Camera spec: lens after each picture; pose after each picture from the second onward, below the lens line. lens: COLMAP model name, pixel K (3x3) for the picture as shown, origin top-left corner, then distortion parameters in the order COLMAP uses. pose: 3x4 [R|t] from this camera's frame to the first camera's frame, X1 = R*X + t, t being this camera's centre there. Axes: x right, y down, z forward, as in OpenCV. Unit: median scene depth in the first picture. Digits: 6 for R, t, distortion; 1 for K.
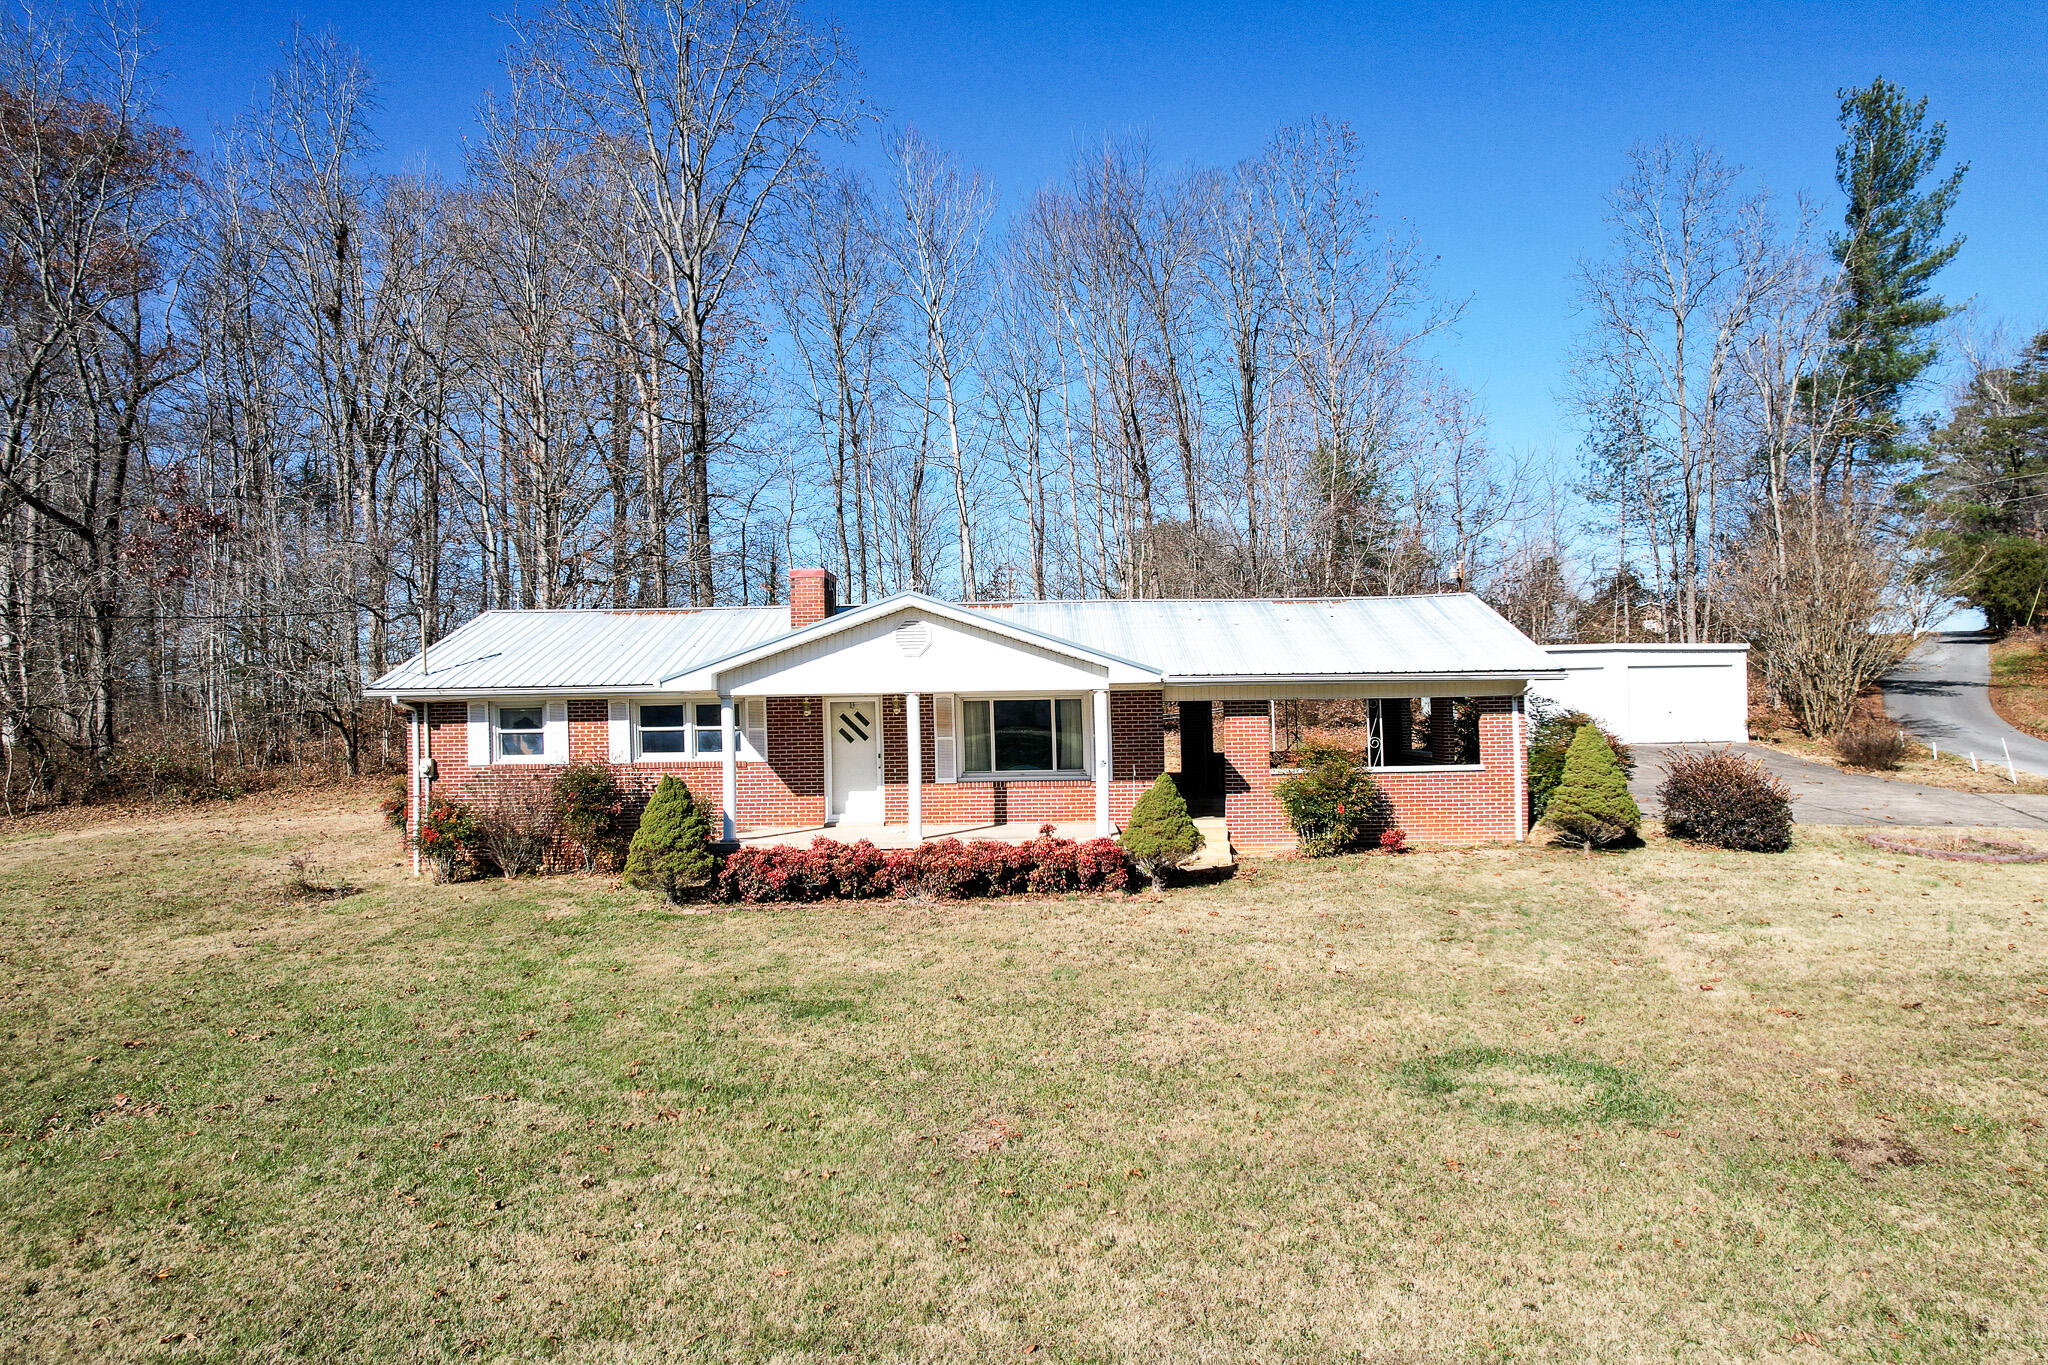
lens RADIAL K [[1308.4, 0, 1024.0], [0, 1308.4, 682.5], [0, 0, 1]] dist [-0.071819, 0.066692]
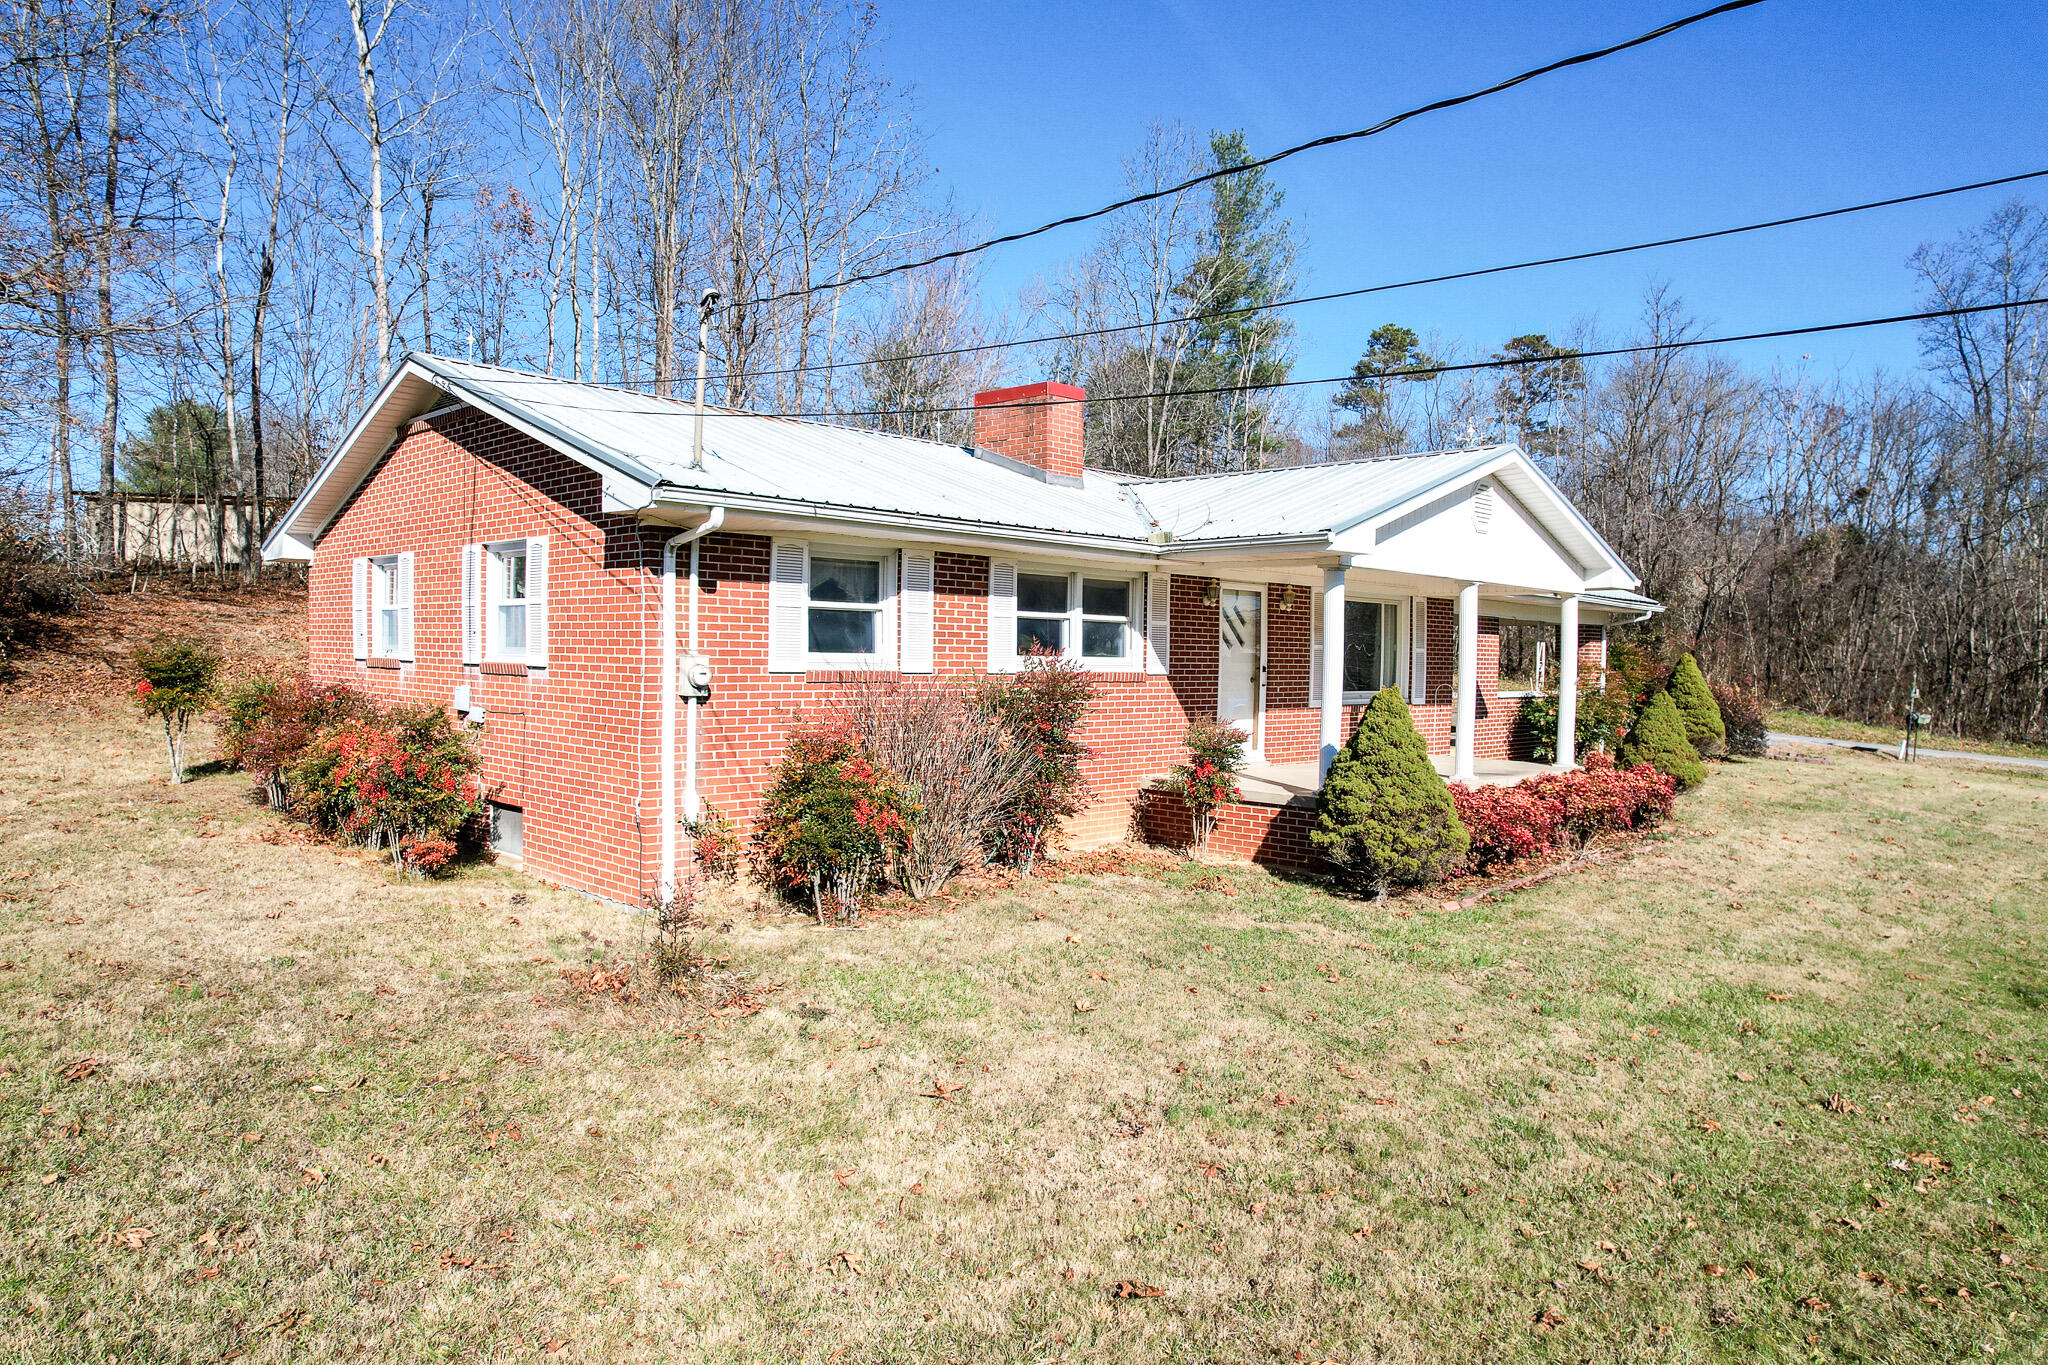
lens RADIAL K [[1313.9, 0, 1024.0], [0, 1313.9, 682.5], [0, 0, 1]] dist [-0.064636, 0.058034]
pose [[0.687809, 0.014068, 0.725755, -0.729860], [-0.045234, 0.998700, 0.023510, 0.053758], [-0.724481, -0.048999, 0.687551, 0.615780]]
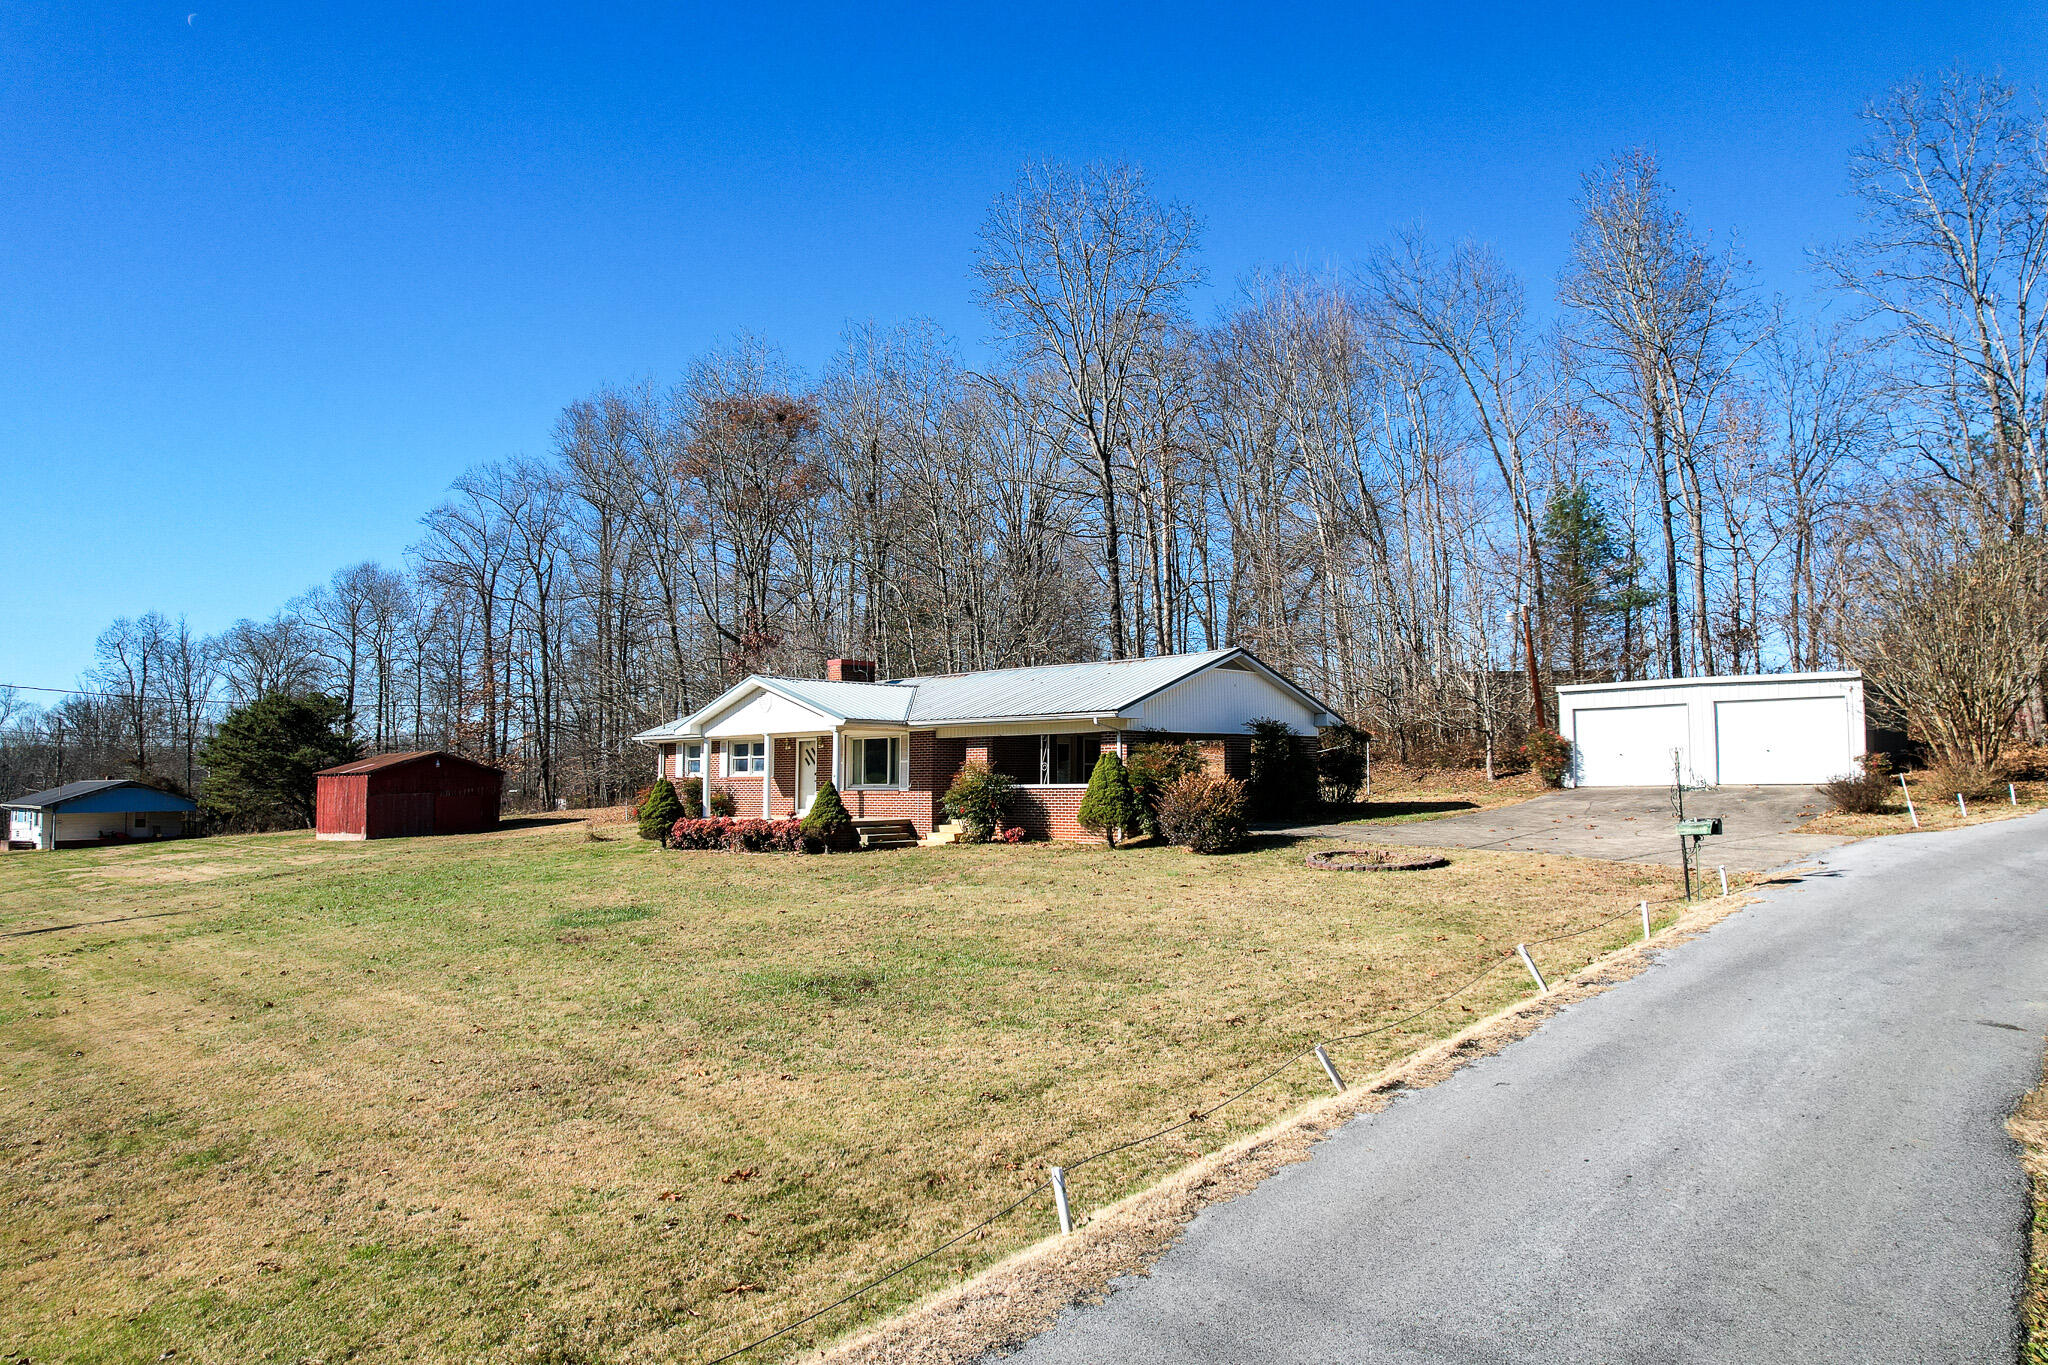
lens RADIAL K [[1308.4, 0, 1024.0], [0, 1308.4, 682.5], [0, 0, 1]] dist [-0.071819, 0.066692]
pose [[0.741409, -0.040412, -0.669835, 1.201004], [0.008576, 0.998674, -0.050759, 0.027936], [0.670998, 0.031888, 0.740773, -0.037140]]
